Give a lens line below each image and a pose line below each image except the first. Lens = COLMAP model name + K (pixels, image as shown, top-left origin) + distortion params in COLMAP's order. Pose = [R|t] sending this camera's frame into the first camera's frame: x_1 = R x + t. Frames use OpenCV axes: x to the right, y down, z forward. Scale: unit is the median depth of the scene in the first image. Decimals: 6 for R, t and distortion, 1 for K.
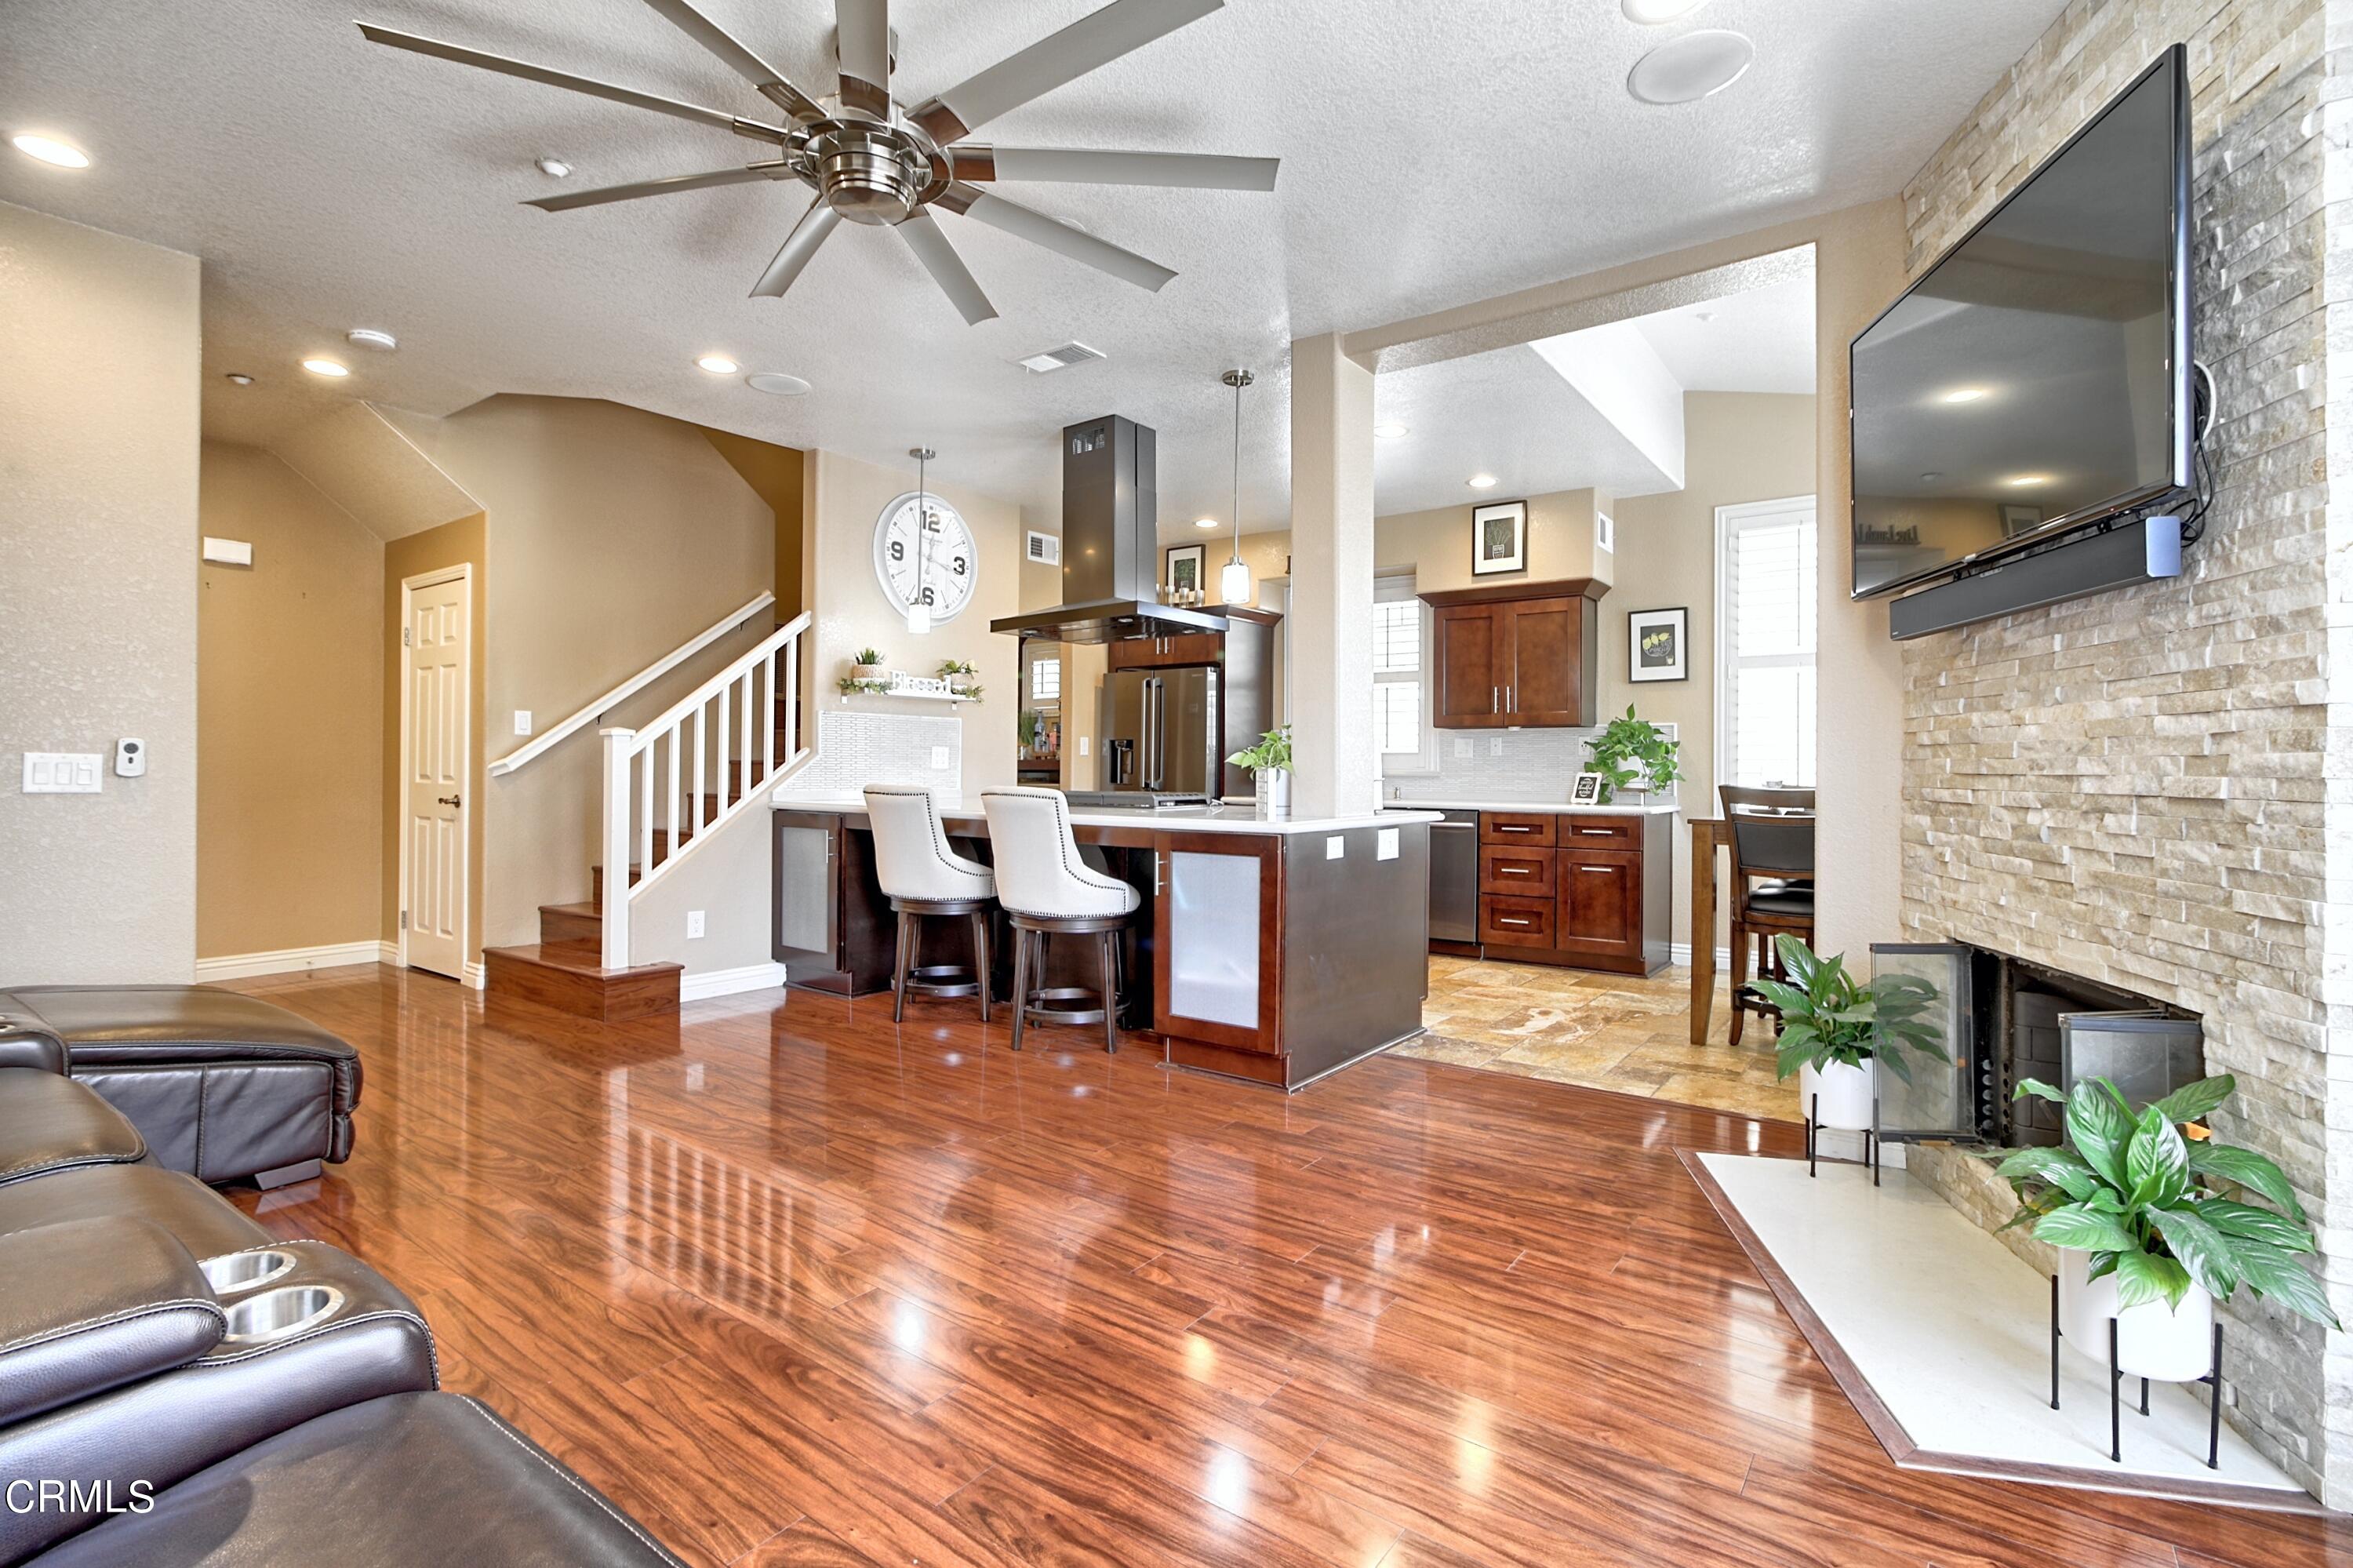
lens RADIAL K [[1083.4, 0, 1202.9], [0, 1083.4, 761.0], [0, 0, 1]] dist [-0.005586, 0.003874]
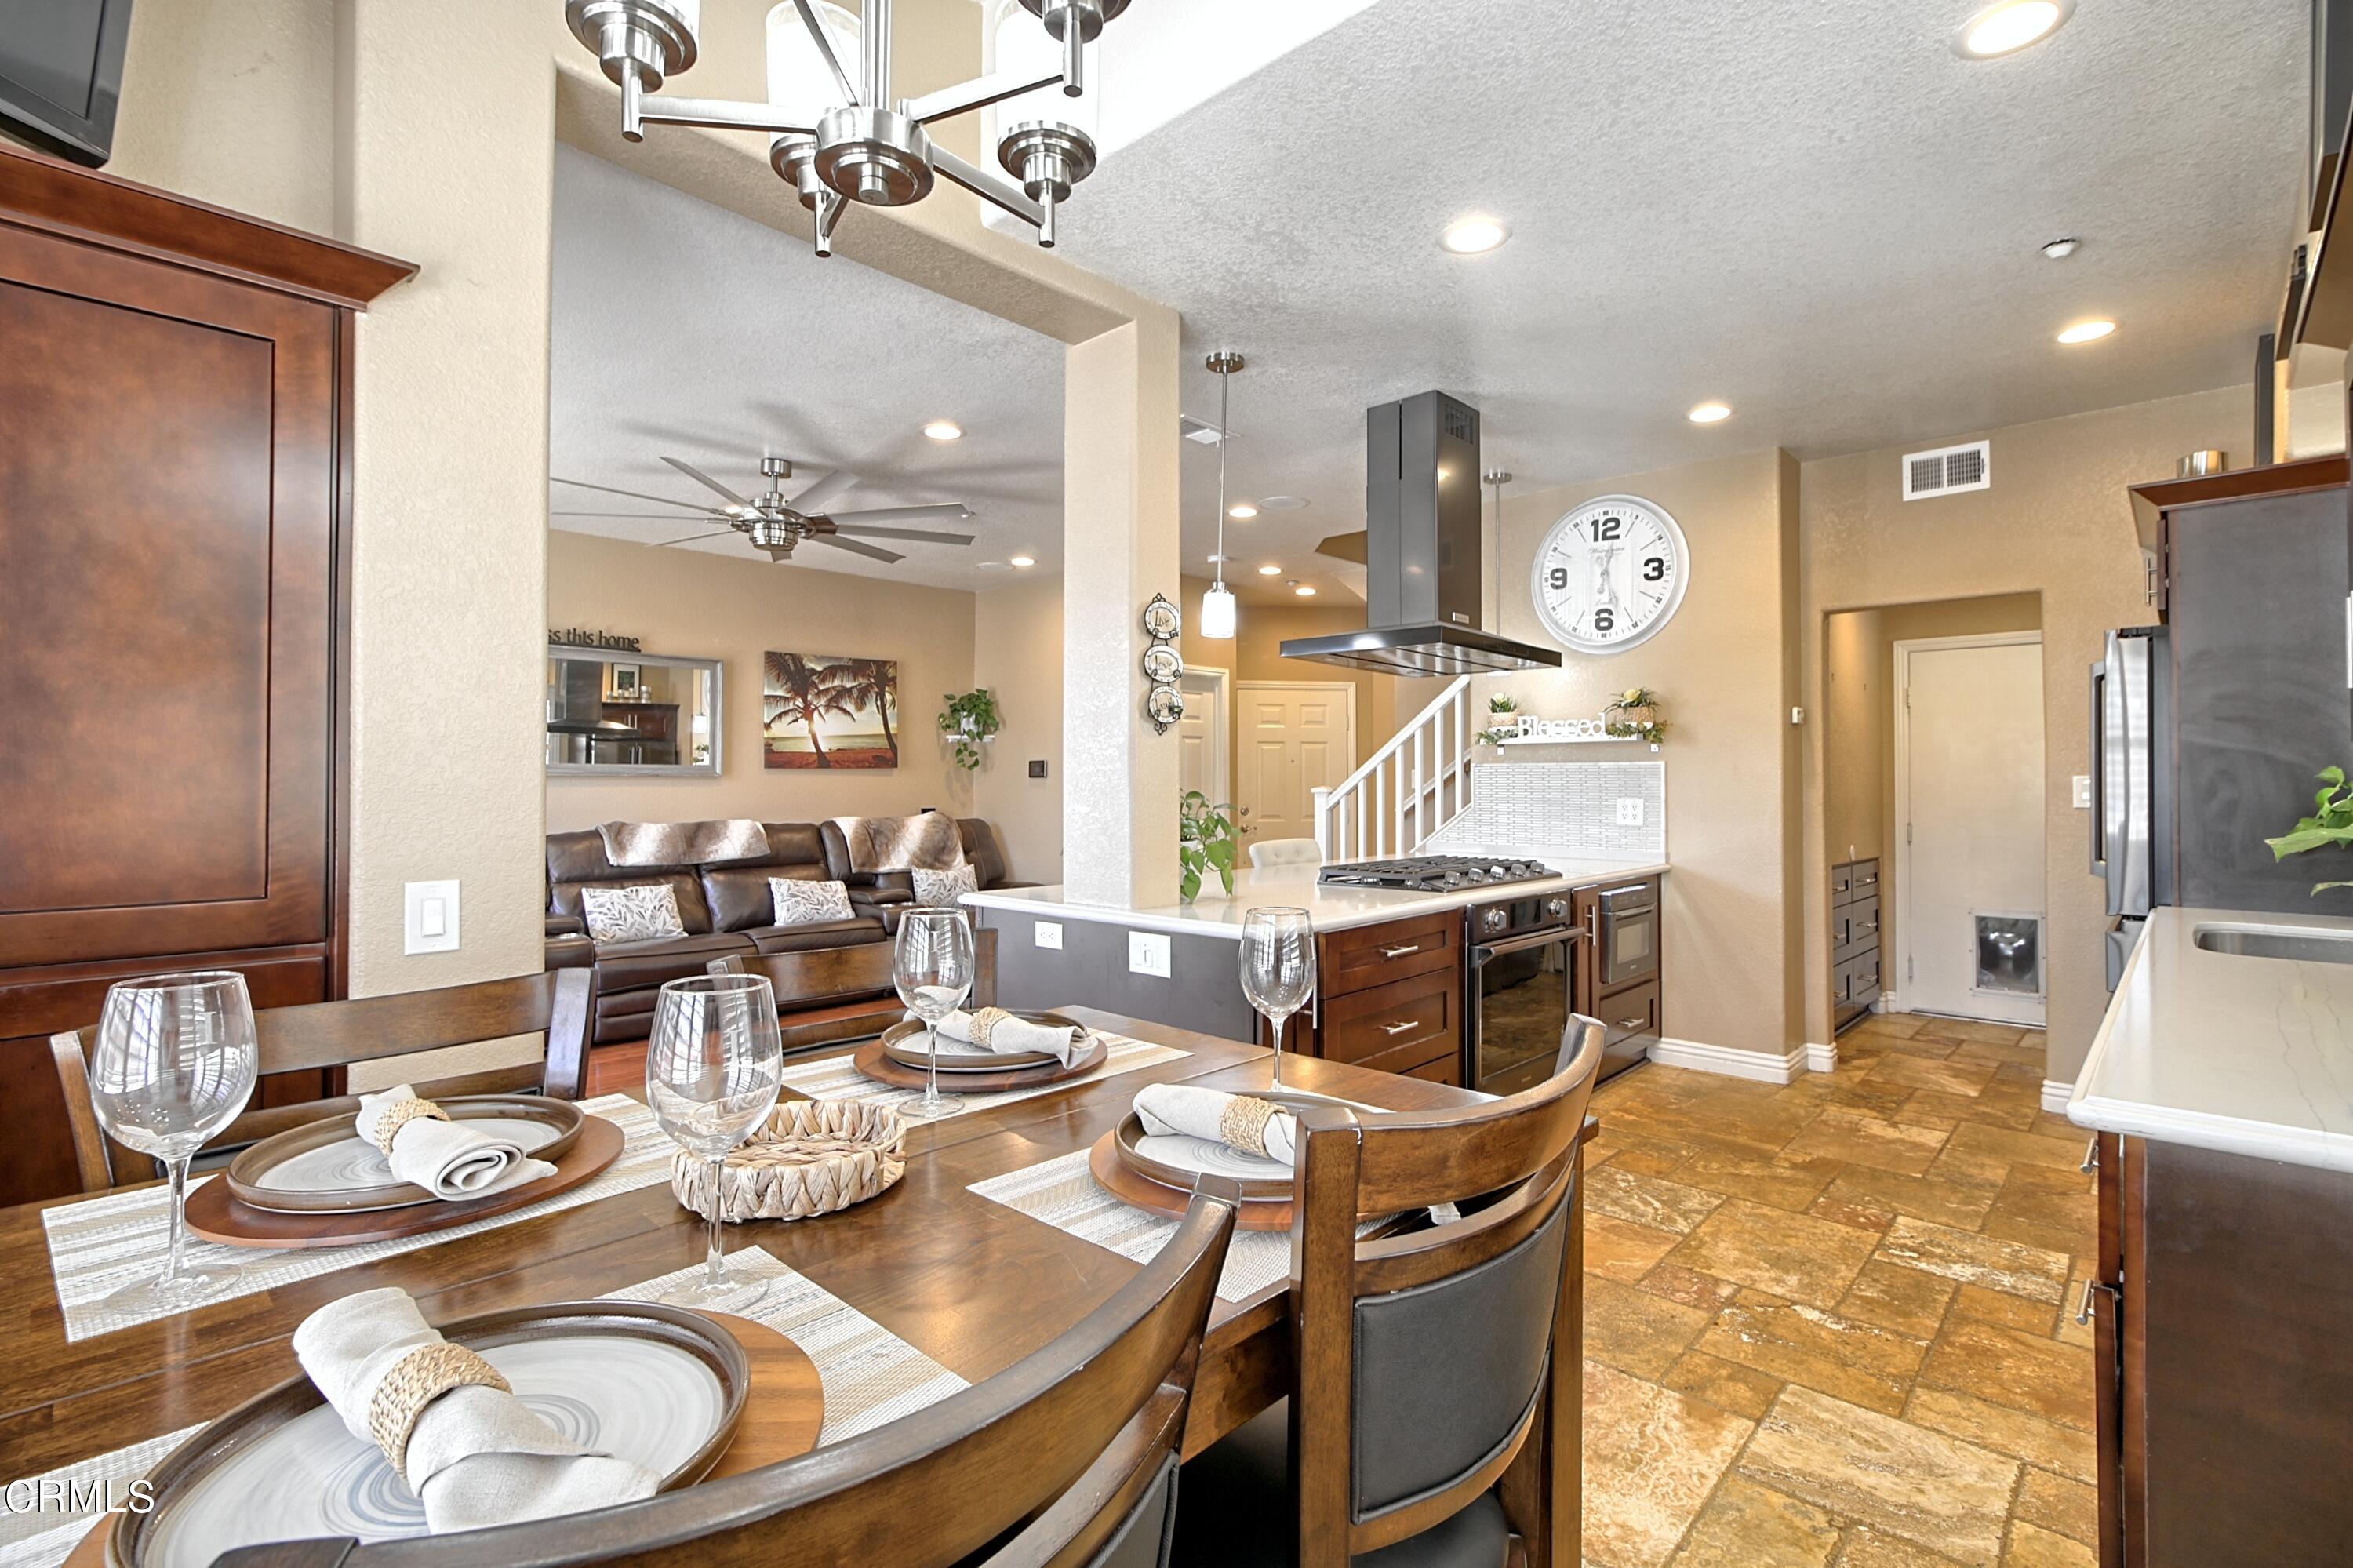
lens RADIAL K [[1083.4, 0, 1189.3], [0, 1083.4, 761.9], [0, 0, 1]] dist [-0.005586, 0.003874]
pose [[-0.126269, -0.024991, -0.991681, 0.899884], [0.006670, 0.999639, -0.026041, -0.031547], [0.991974, -0.009902, -0.126057, 1.142714]]
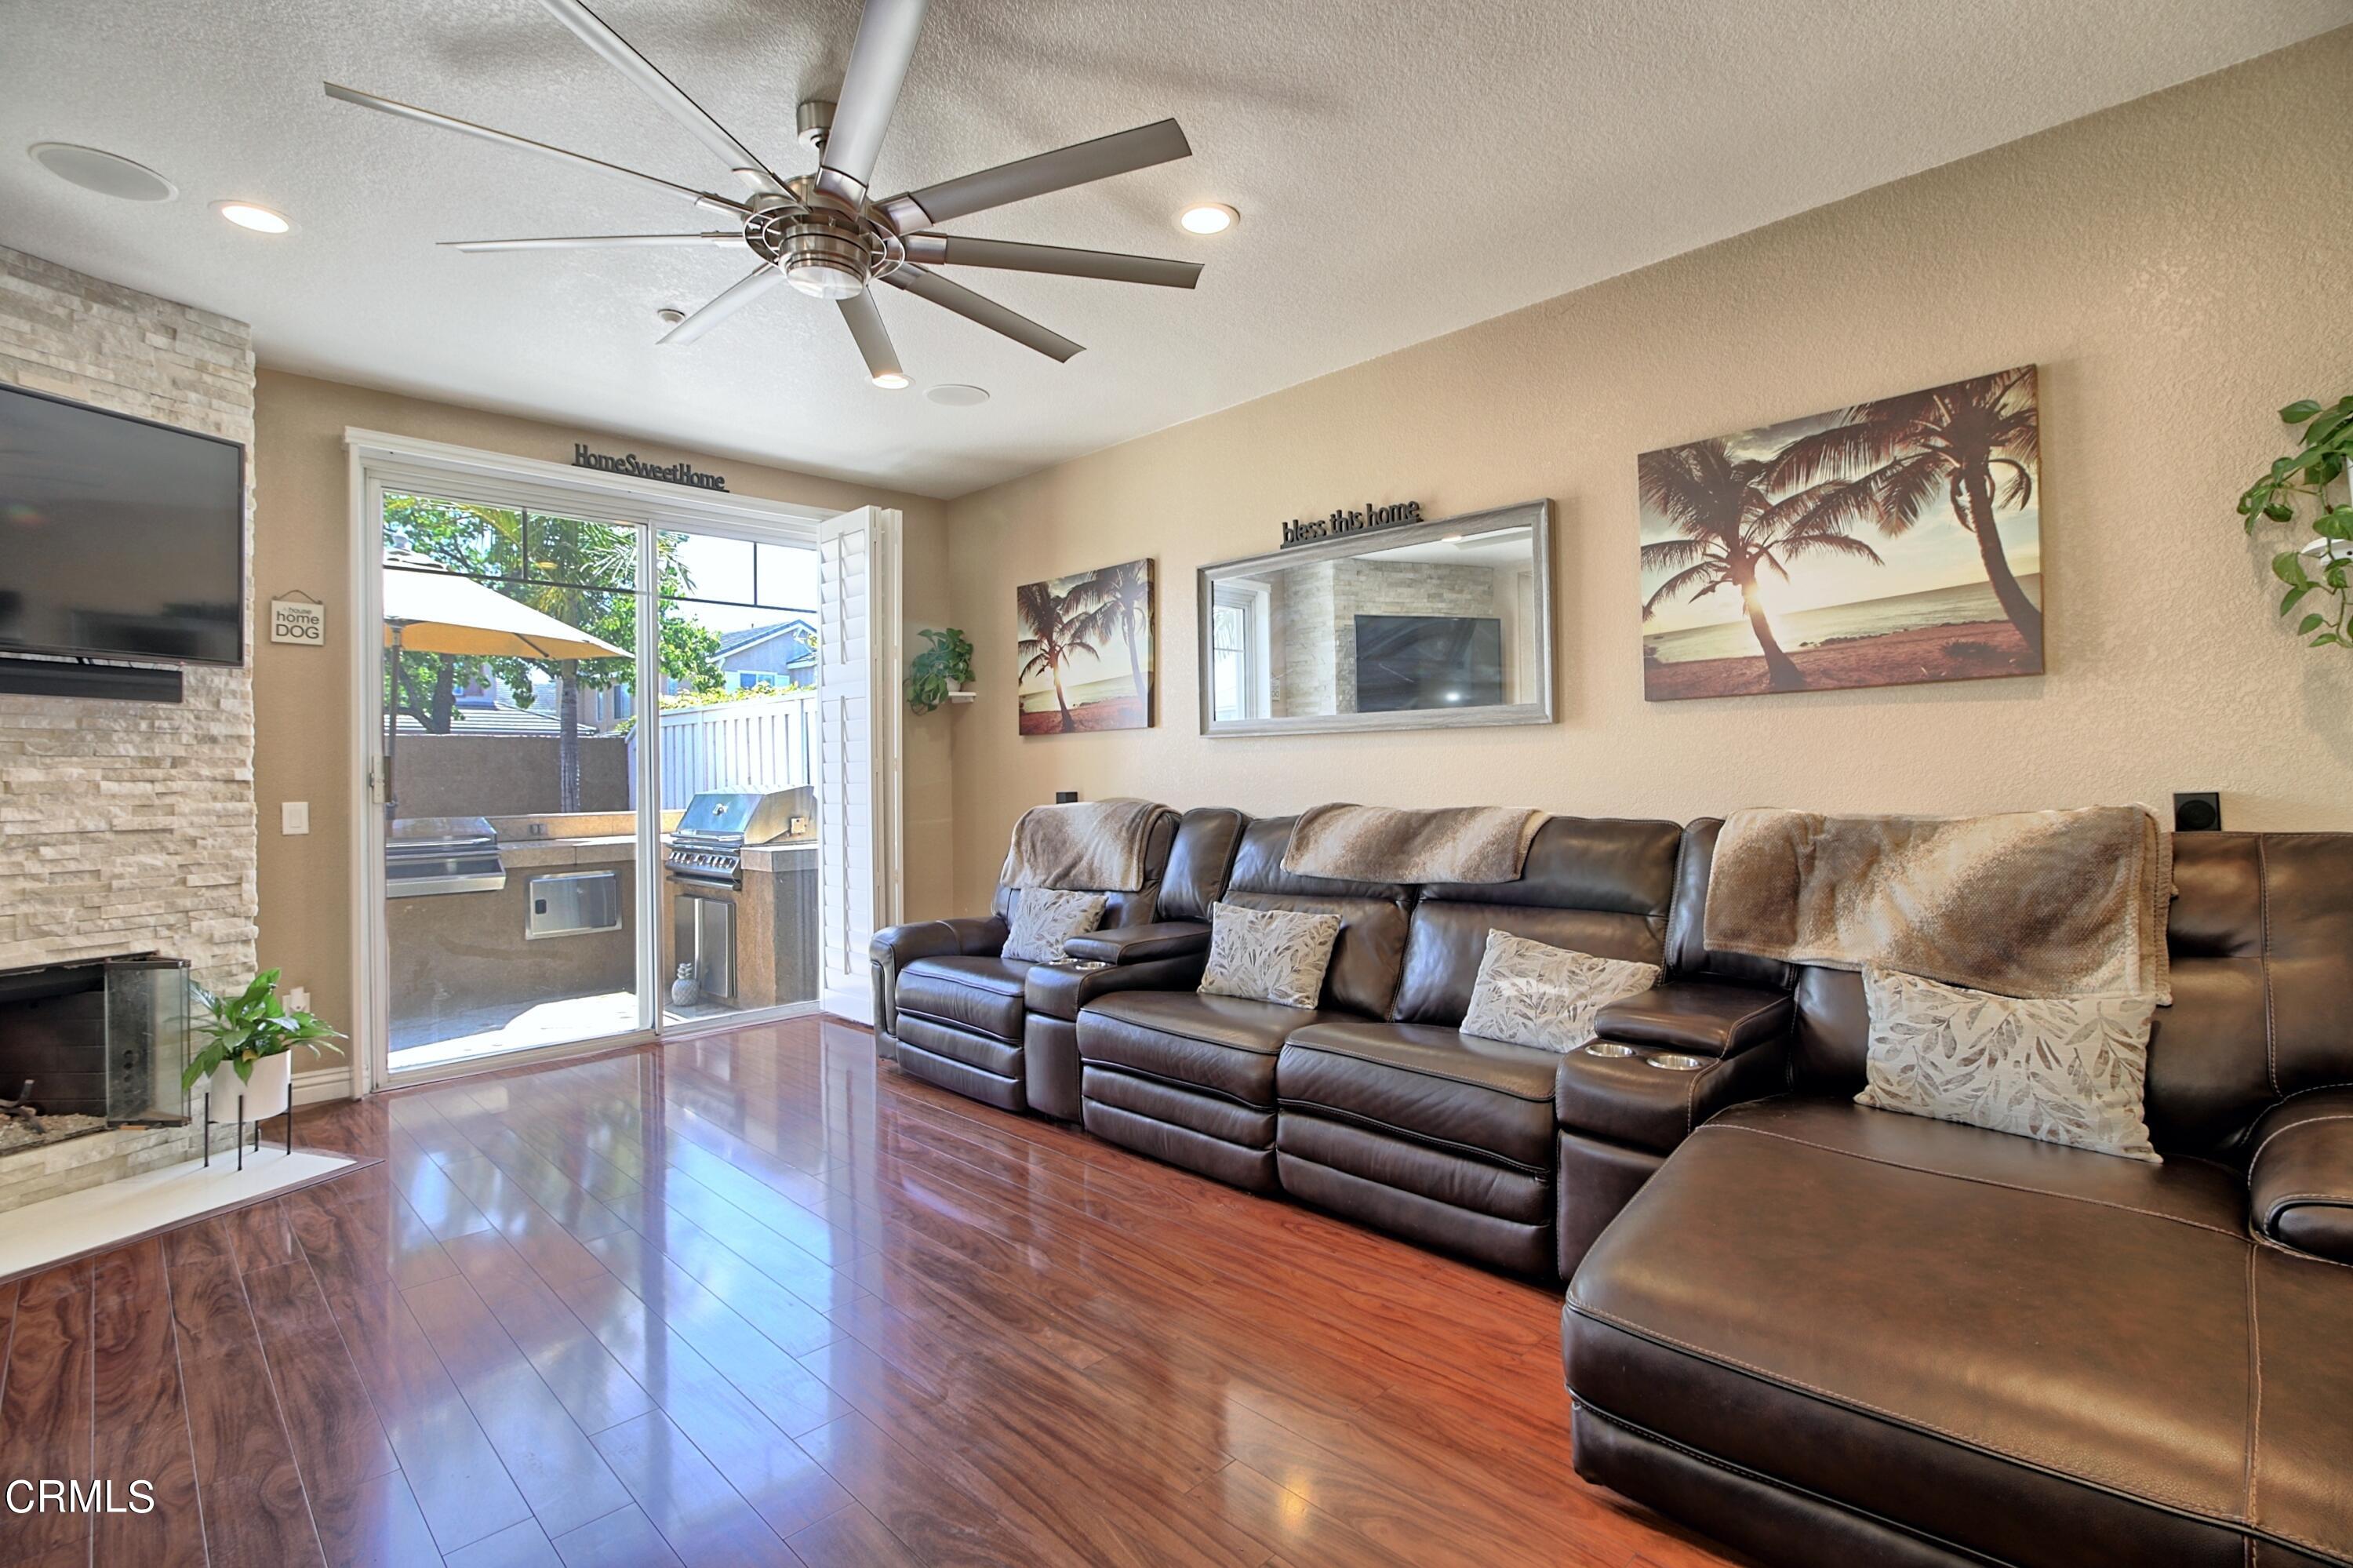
lens RADIAL K [[1083.4, 0, 1188.0], [0, 1083.4, 764.2], [0, 0, 1]] dist [-0.005586, 0.003874]
pose [[-0.987469, 0.010685, 0.157450, -0.463618], [0.008070, 0.999819, -0.017240, -0.012562], [-0.157606, -0.015754, -0.987376, 1.119028]]
